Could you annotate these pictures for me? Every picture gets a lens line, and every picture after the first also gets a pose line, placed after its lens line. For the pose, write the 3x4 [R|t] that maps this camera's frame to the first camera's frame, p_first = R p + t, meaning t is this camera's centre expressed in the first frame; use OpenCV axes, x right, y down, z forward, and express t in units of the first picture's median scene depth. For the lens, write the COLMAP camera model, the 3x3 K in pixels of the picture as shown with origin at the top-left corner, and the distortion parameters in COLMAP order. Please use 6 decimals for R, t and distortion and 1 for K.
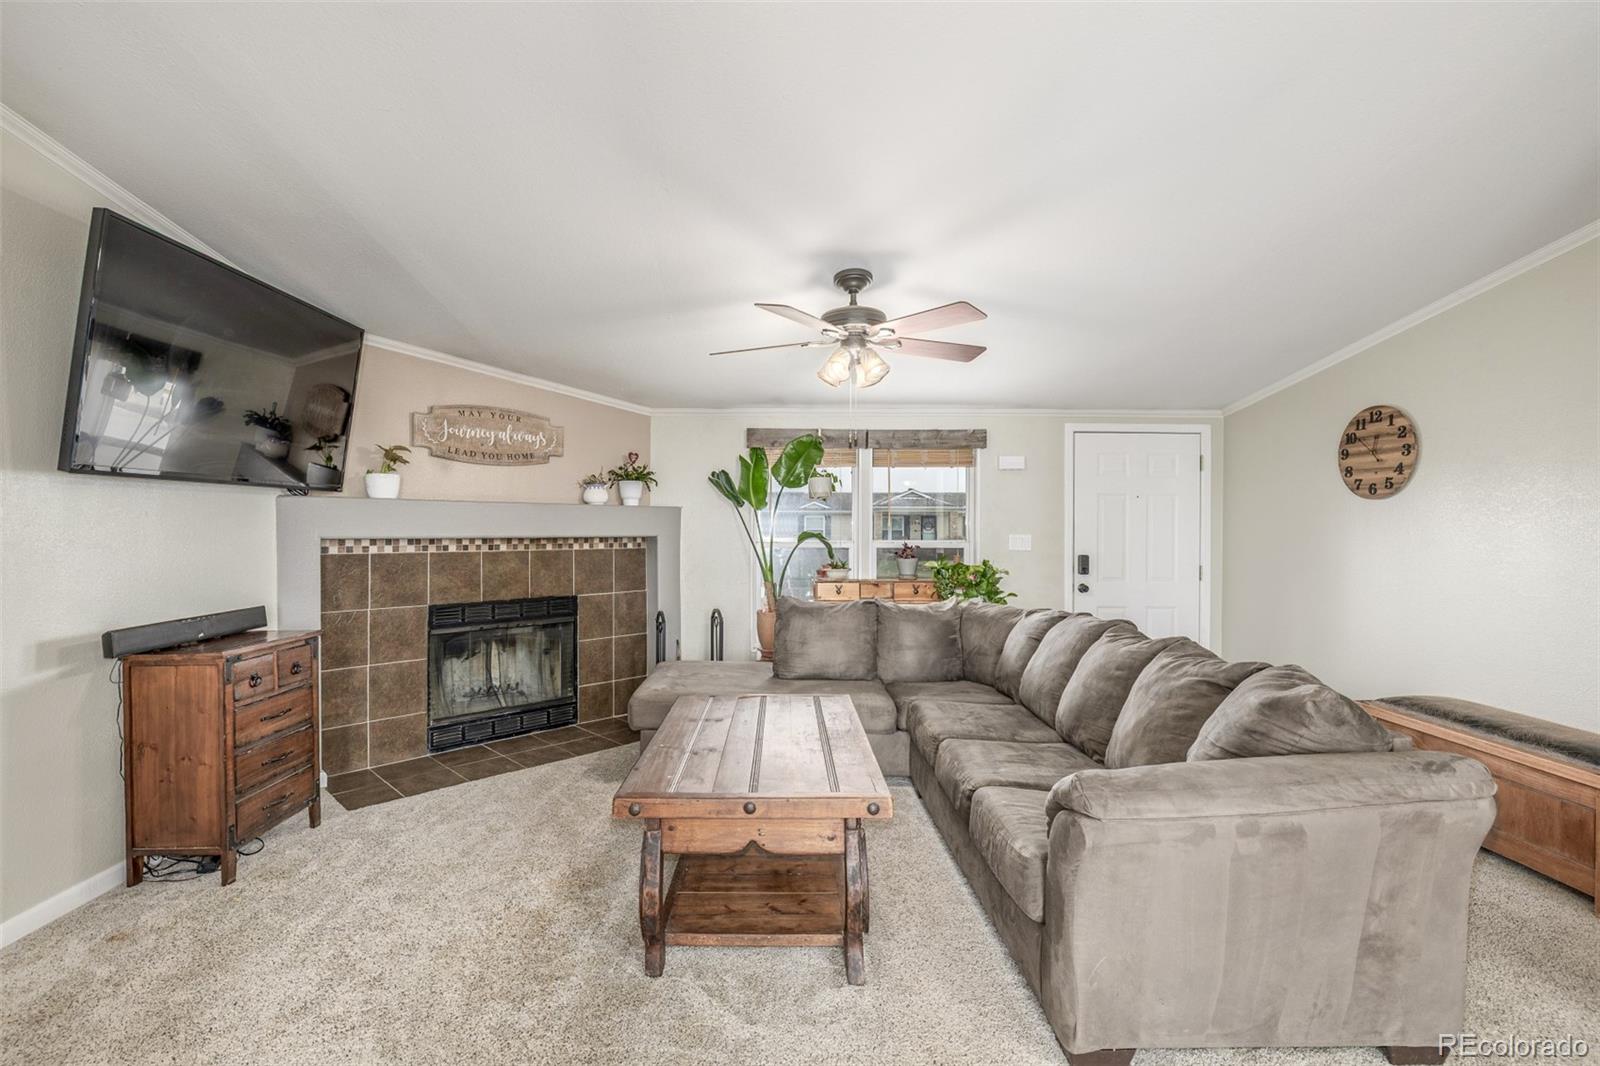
lens RADIAL K [[738.5, 0, 772.4], [0, 738.5, 525.6], [0, 0, 1]] dist [-0.002399, -0.000024]
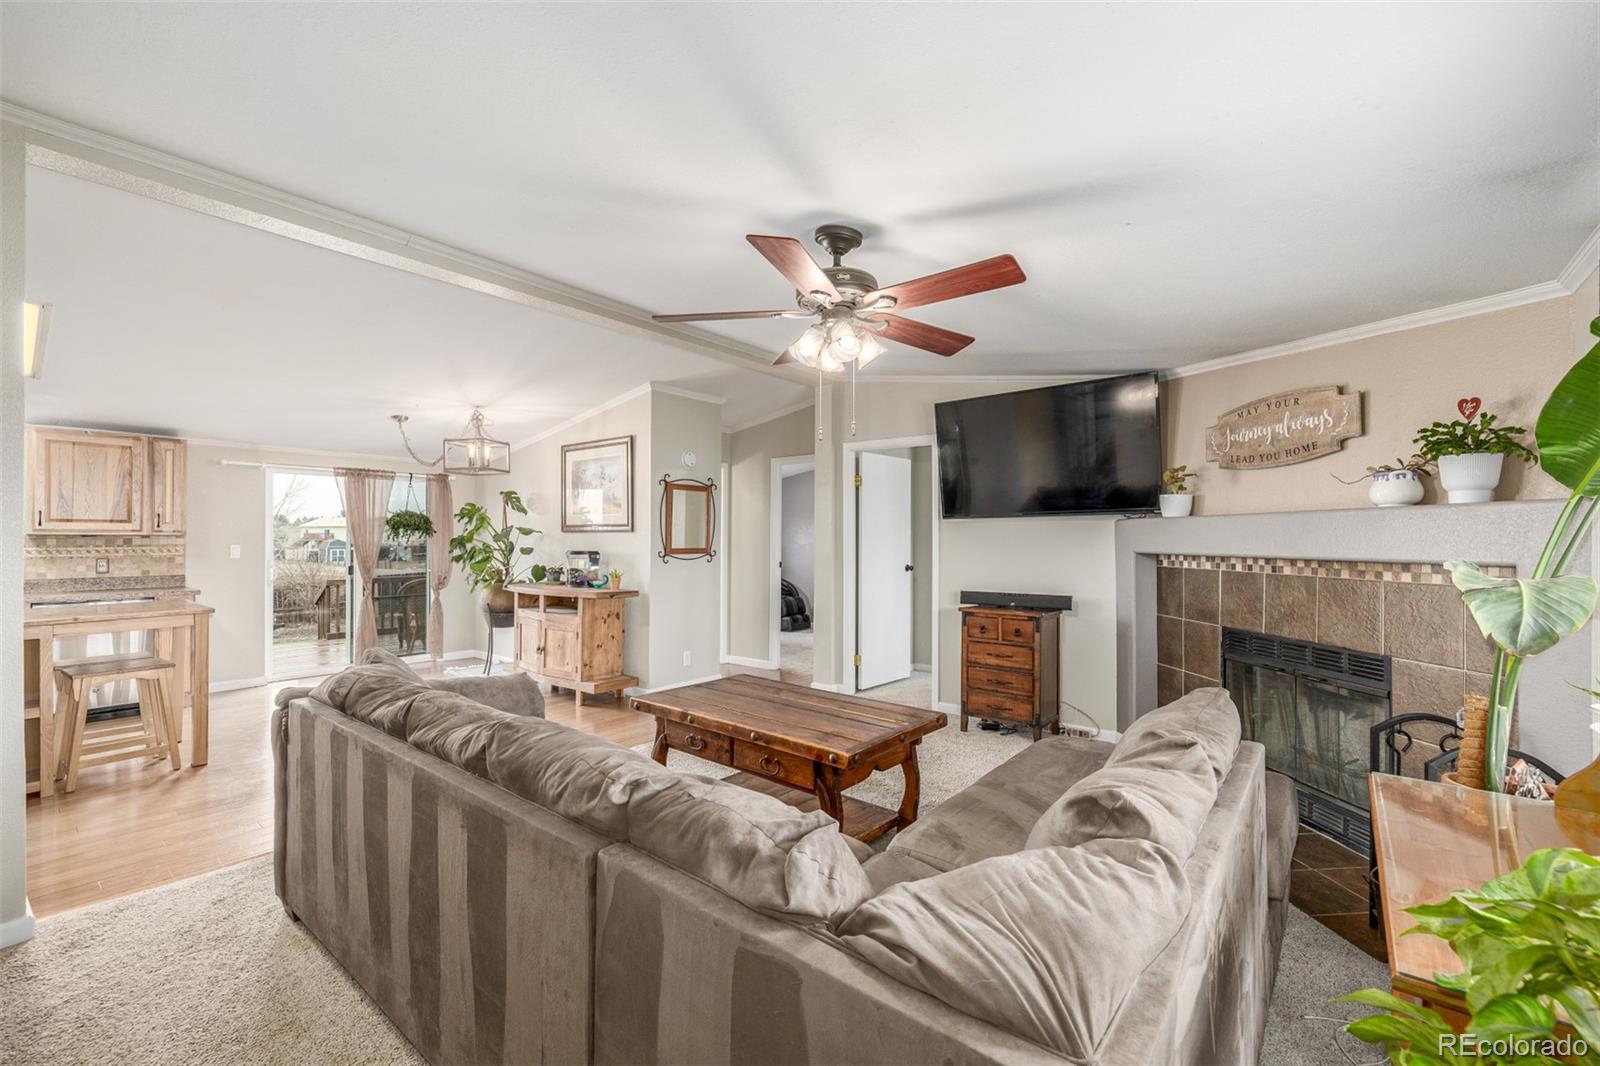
lens RADIAL K [[673.0, 0, 775.6], [0, 673.0, 530.9], [0, 0, 1]] dist [0.000228, 0.000015]
pose [[-0.655021, -0.017420, -0.755410, 0.540802], [-0.006647, 0.999828, -0.017292, 0.003976], [0.755582, -0.006305, -0.655024, 1.084609]]
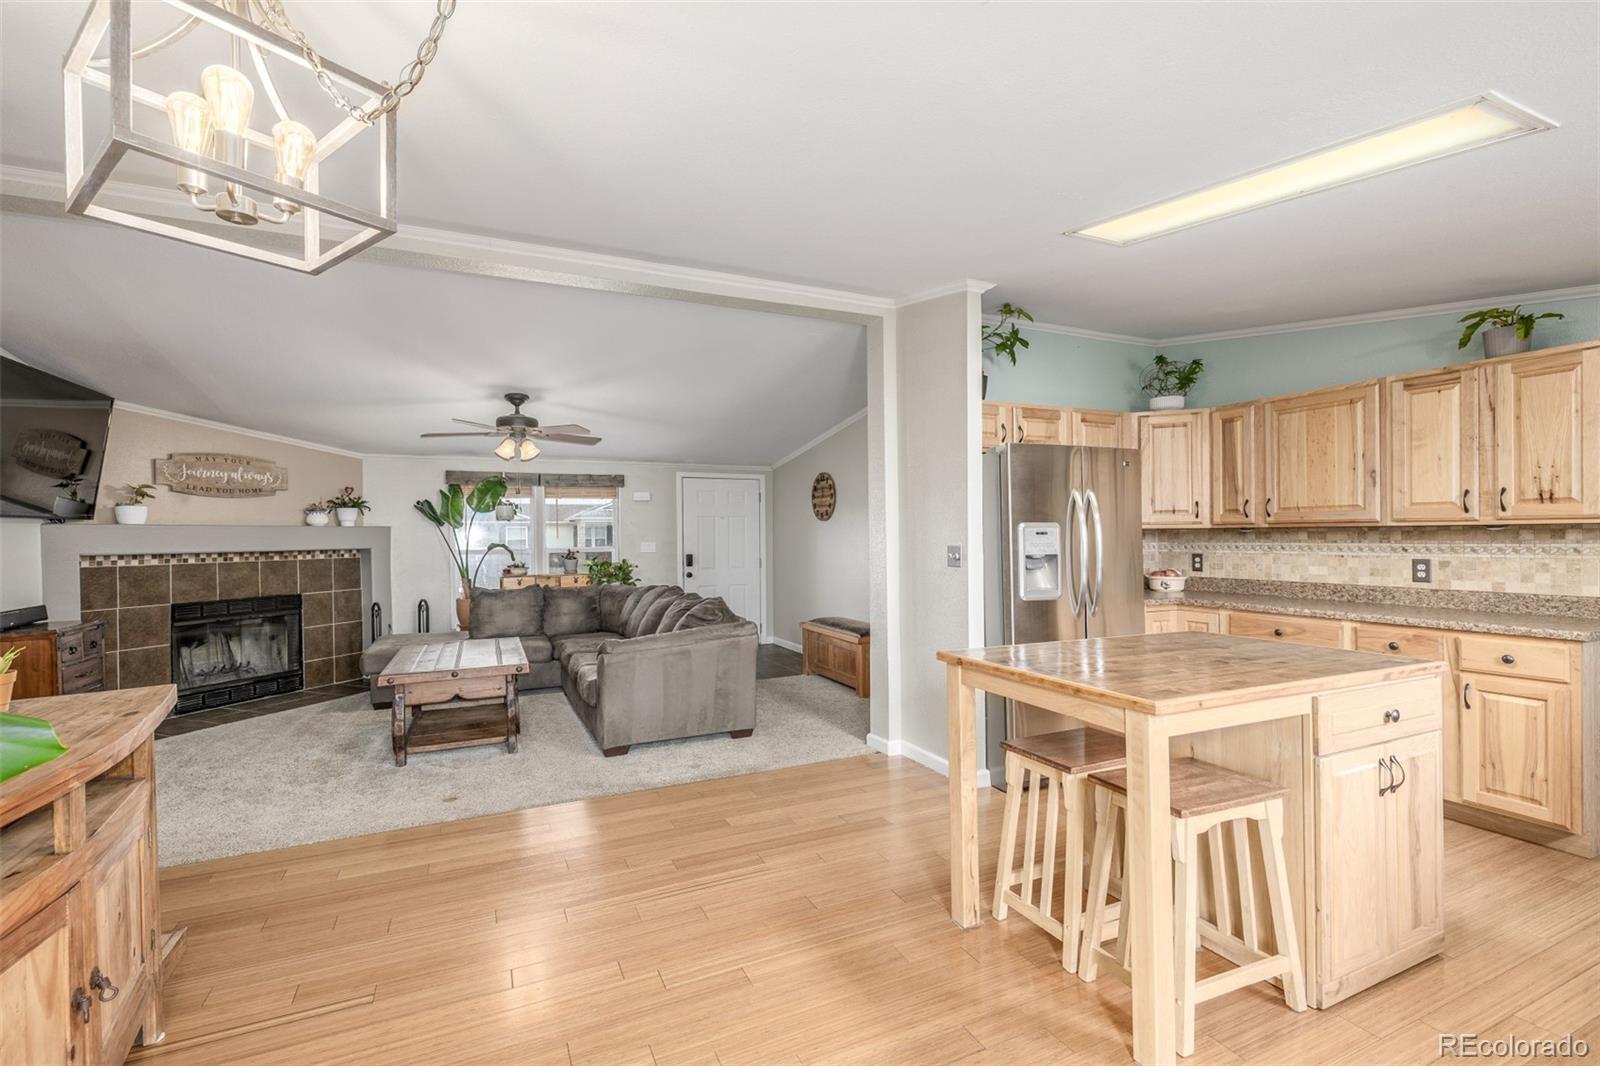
lens RADIAL K [[706.6, 0, 856.2], [0, 706.6, 535.4], [0, 0, 1]] dist [0.000313, -0.000275]
pose [[0.878398, -0.013528, 0.477738, 0.009181], [0.011726, 0.999908, 0.006752, -0.009349], [-0.477785, -0.000329, 0.878476, -0.668945]]
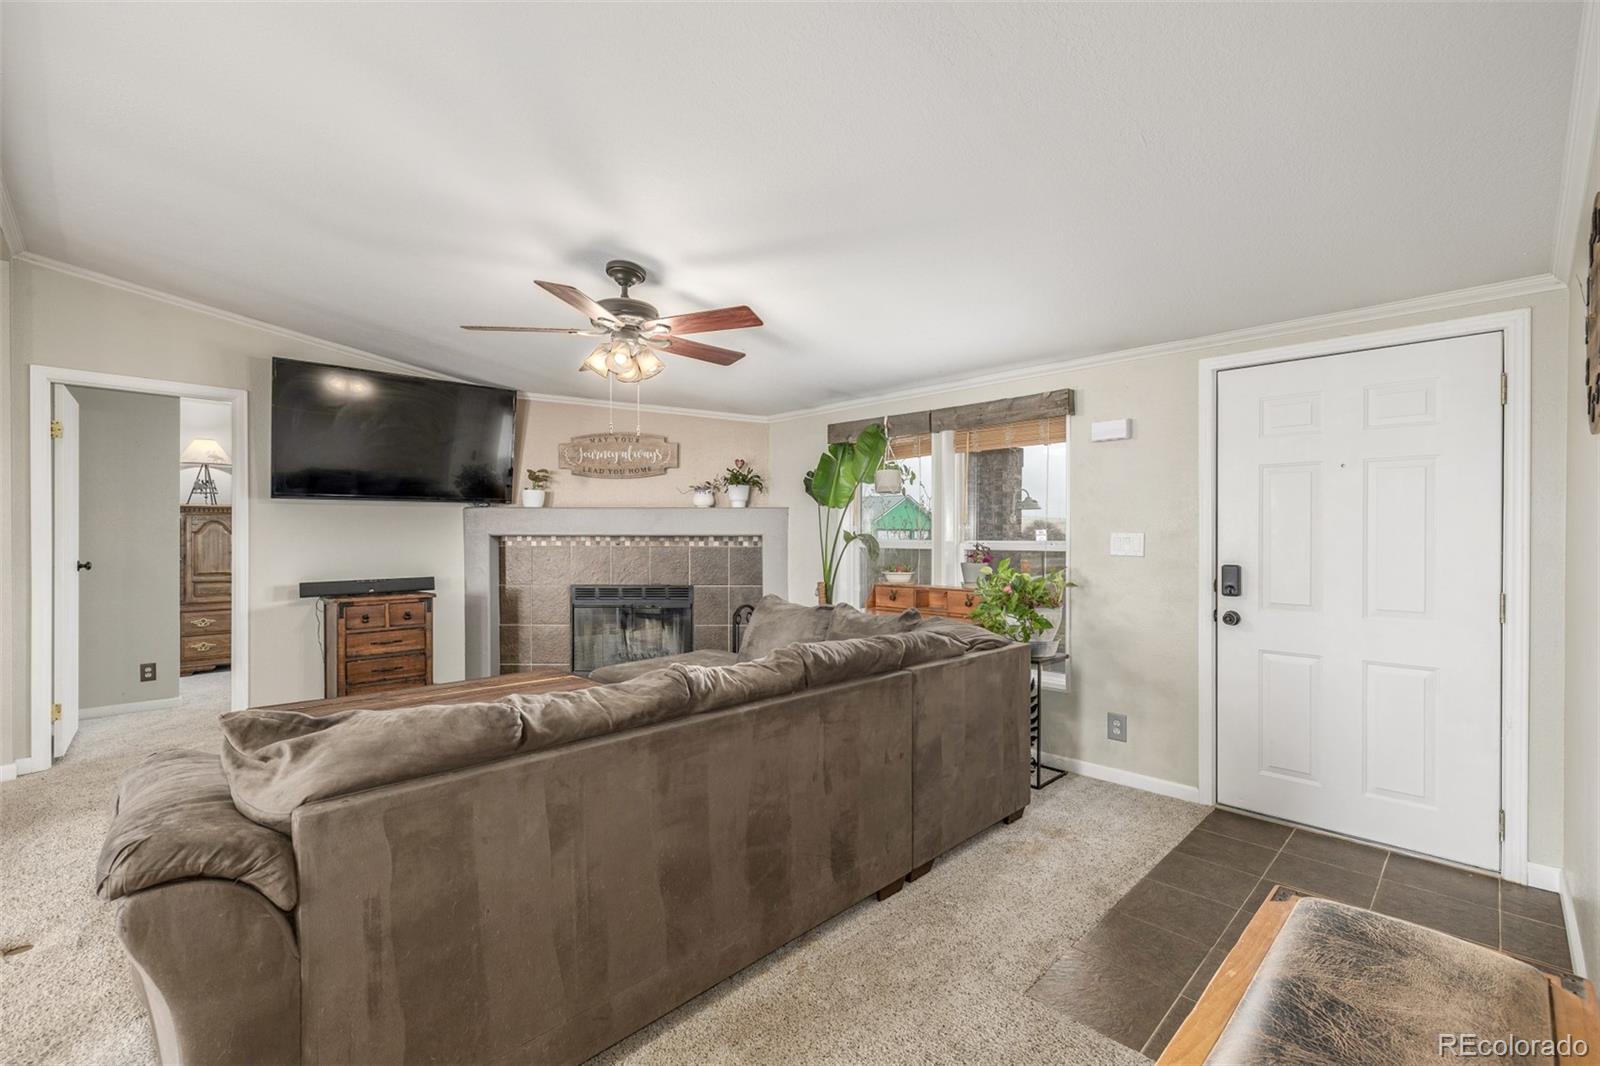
lens RADIAL K [[696.3, 0, 800.0], [0, 696.3, 533.0], [0, 0, 1]] dist [0.003259, 0.000222]
pose [[0.697835, -0.002964, -0.716252, 0.709483], [0.003784, 0.999993, -0.000451, 0.013674], [0.716248, -0.002396, 0.697842, 0.391180]]
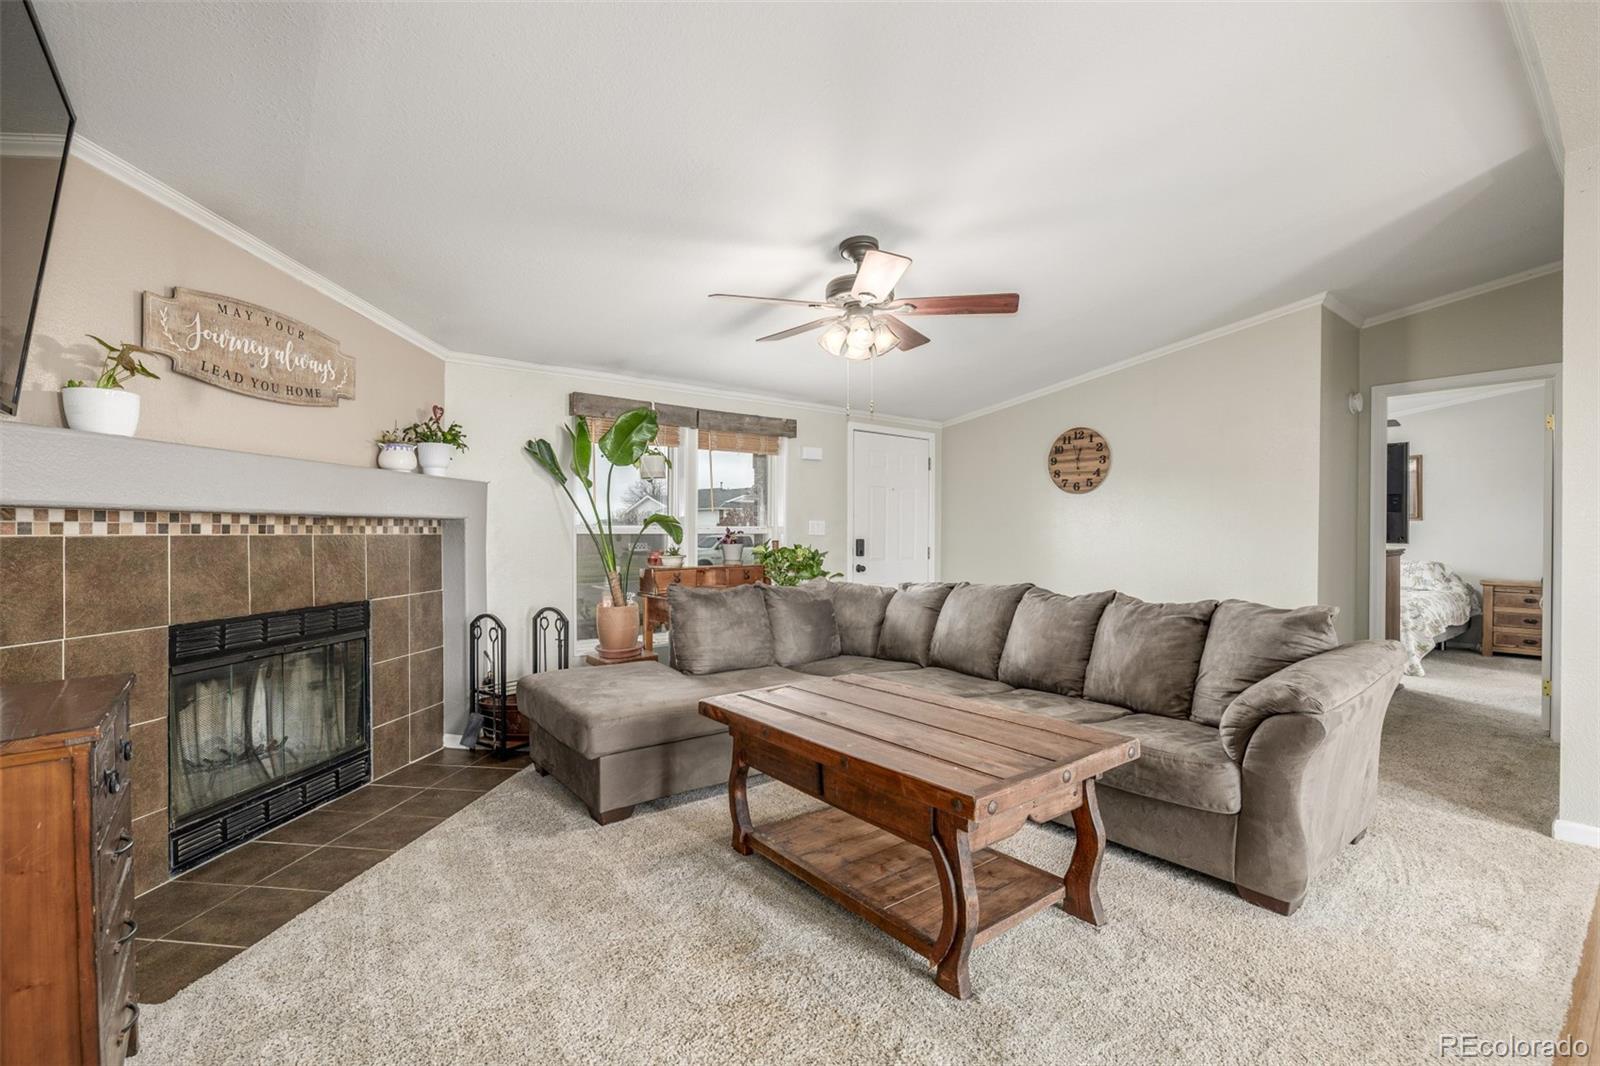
lens RADIAL K [[723.8, 0, 804.1], [0, 723.8, 531.9], [0, 0, 1]] dist [-0.001509, 0.000165]
pose [[0.778823, -0.001555, 0.627242, -0.413607], [-0.002145, 0.999984, 0.005142, 0.027997], [-0.627241, -0.005350, 0.778807, 0.224844]]
